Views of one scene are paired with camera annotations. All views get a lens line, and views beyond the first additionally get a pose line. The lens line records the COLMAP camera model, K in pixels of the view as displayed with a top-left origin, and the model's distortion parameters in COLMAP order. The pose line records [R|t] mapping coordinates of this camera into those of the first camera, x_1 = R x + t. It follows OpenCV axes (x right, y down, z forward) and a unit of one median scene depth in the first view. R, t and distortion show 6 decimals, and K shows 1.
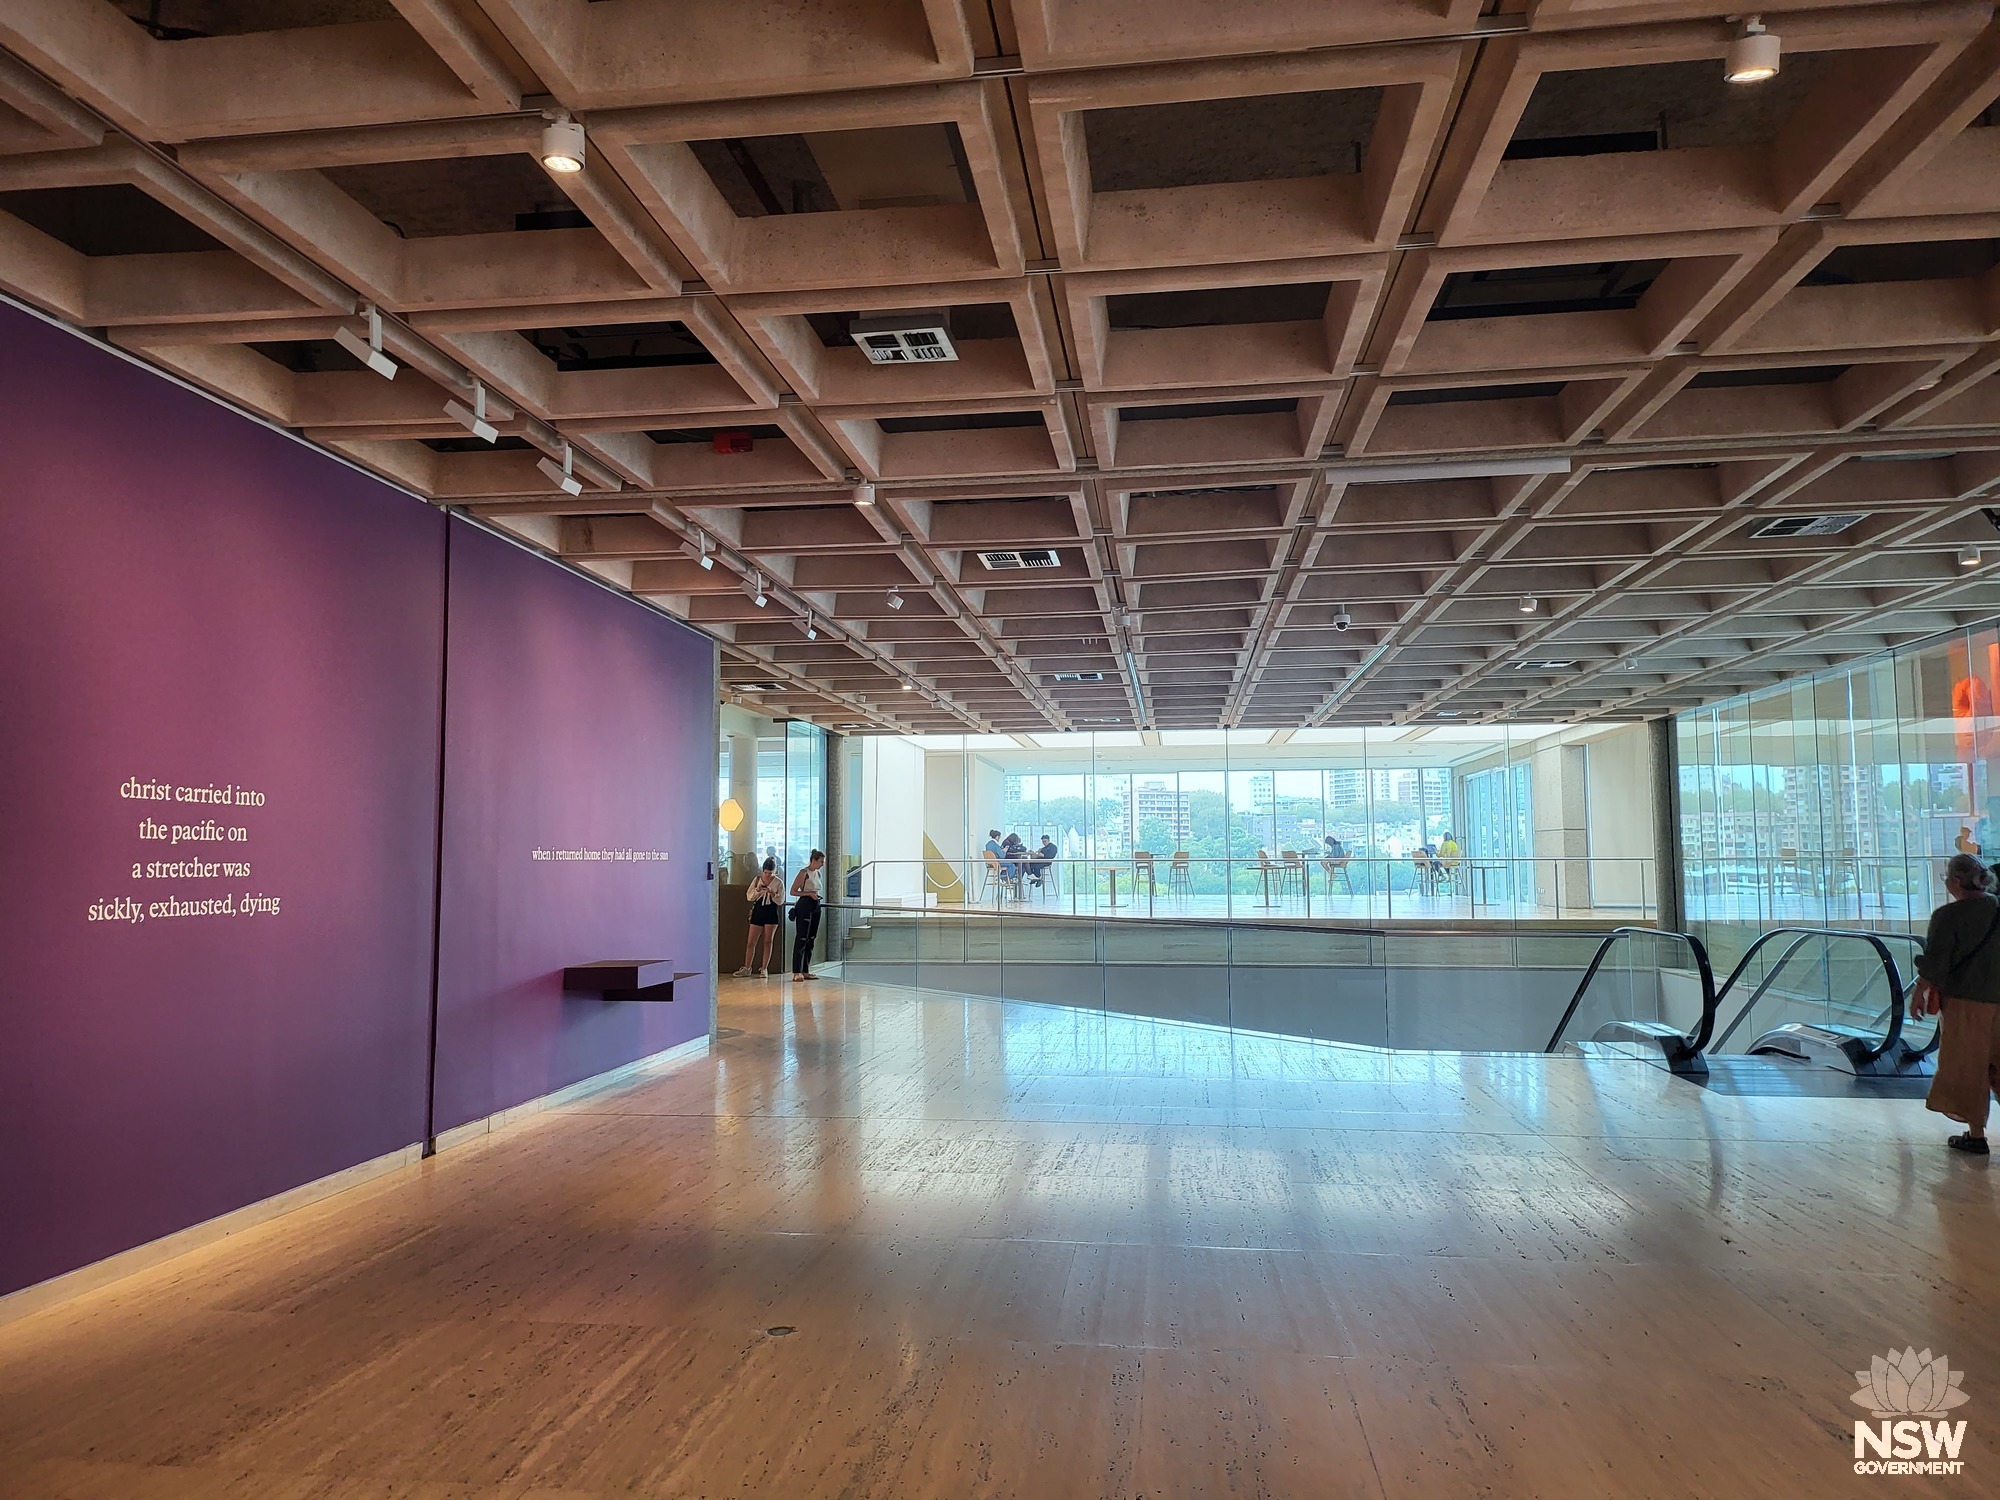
lens RADIAL K [[1336.4, 0, 1000.0], [0, 1336.4, 750.0], [0, 0, 1]] dist [0.094933, -0.080857]
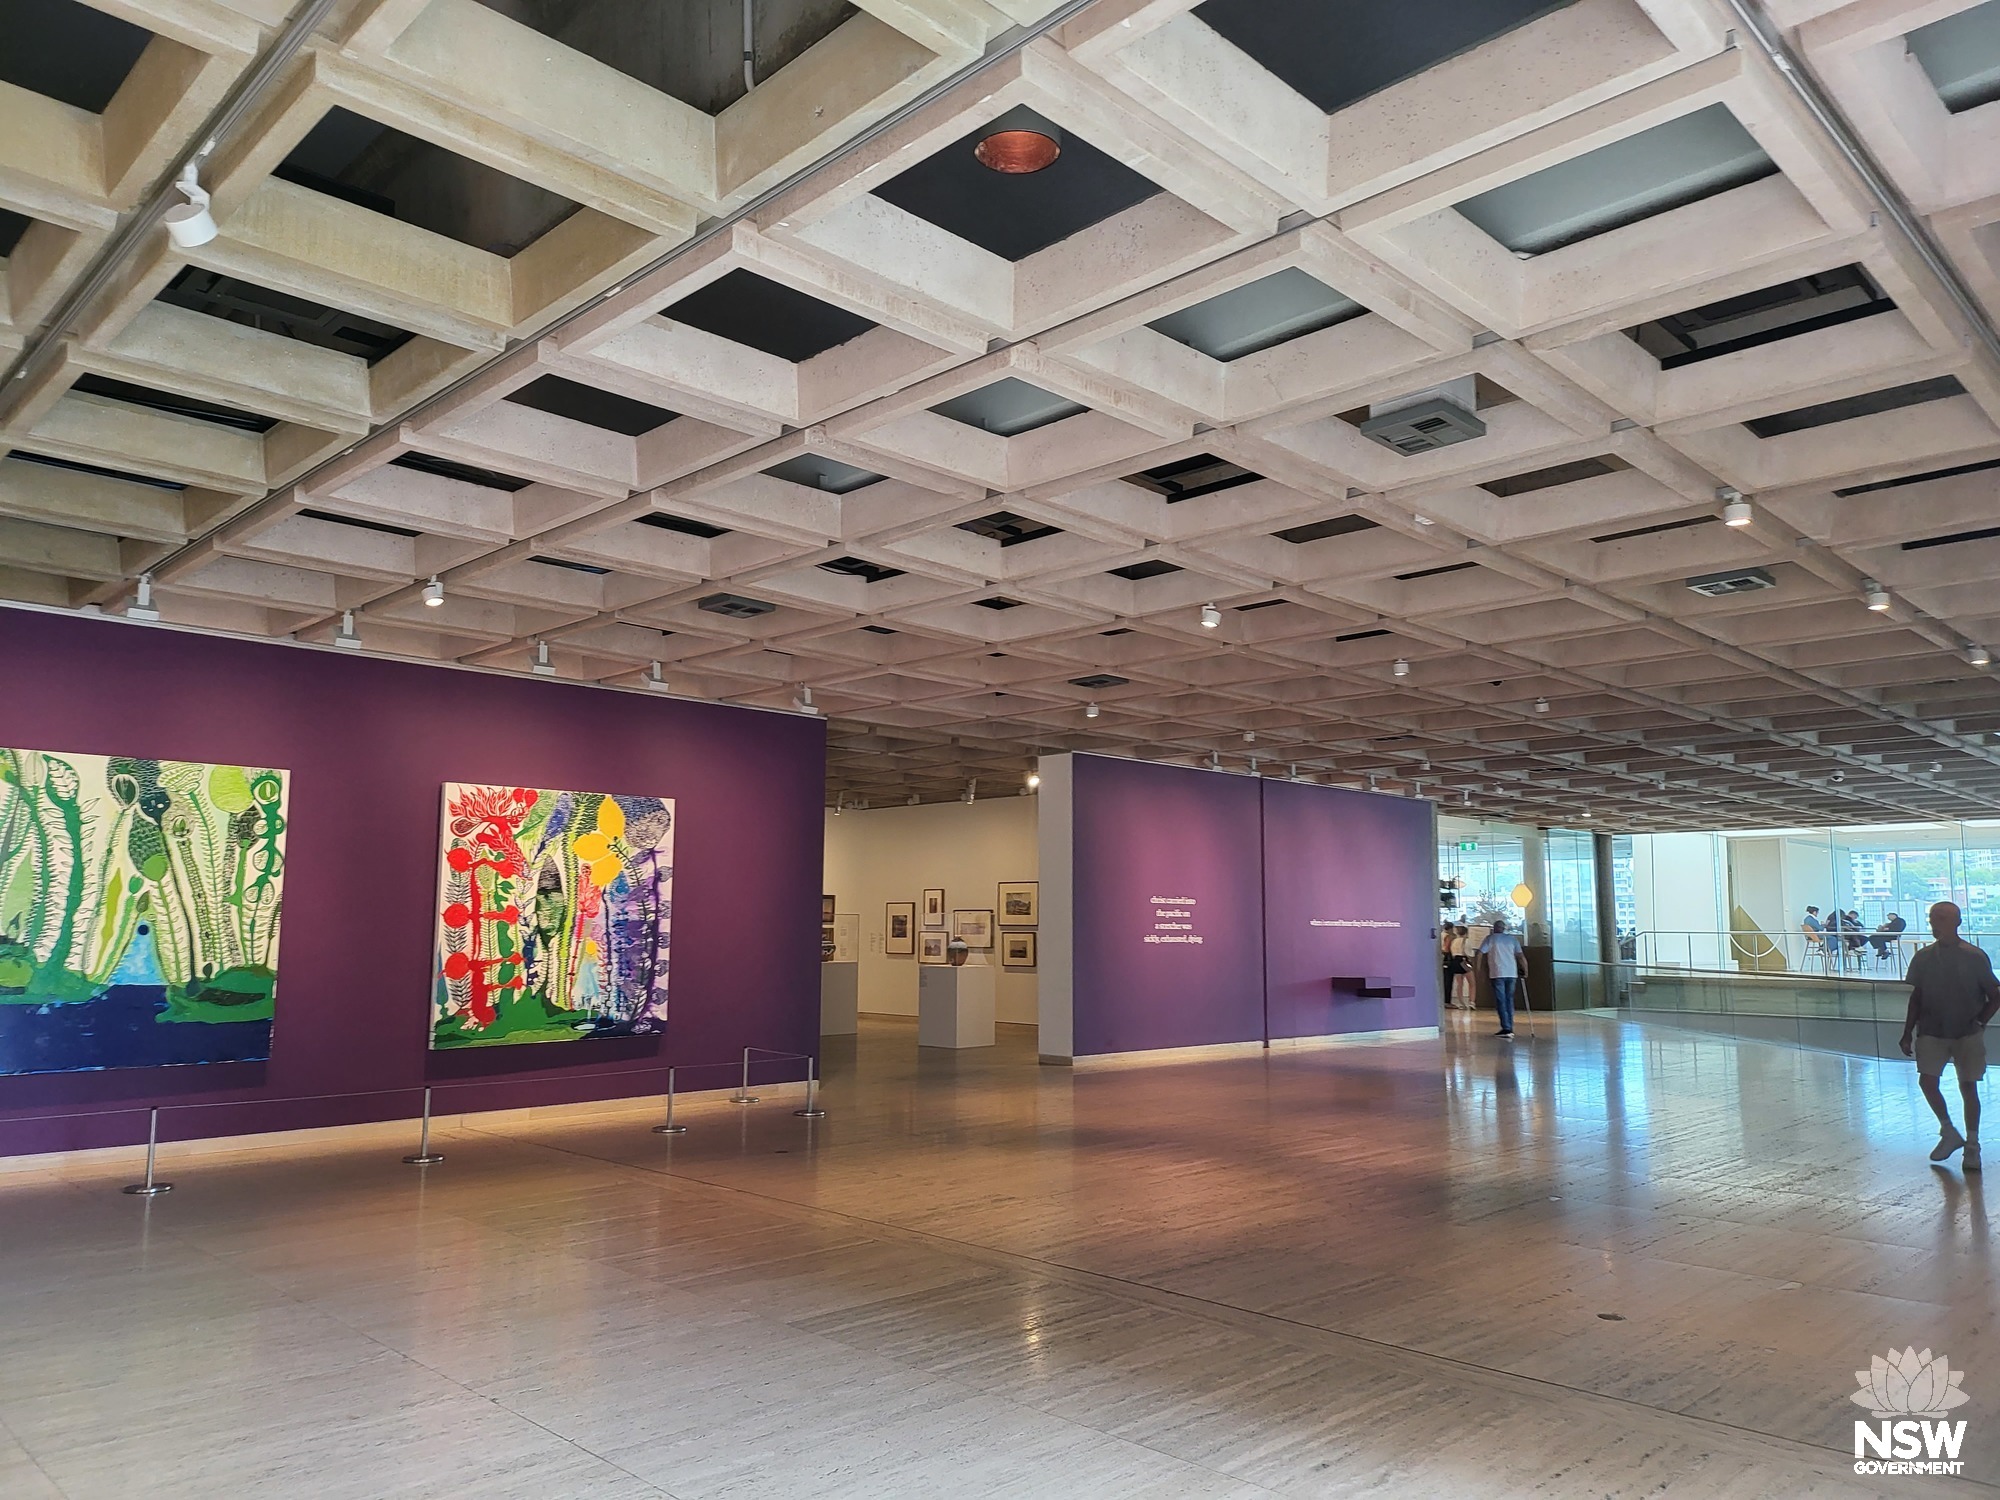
lens RADIAL K [[1336.4, 0, 1000.0], [0, 1336.4, 750.0], [0, 0, 1]] dist [0.094933, -0.080857]
pose [[0.768522, -0.066907, -0.636316, 0.609416], [0.038333, 0.997546, -0.058592, -0.084516], [0.638675, 0.020637, 0.769200, -0.907052]]
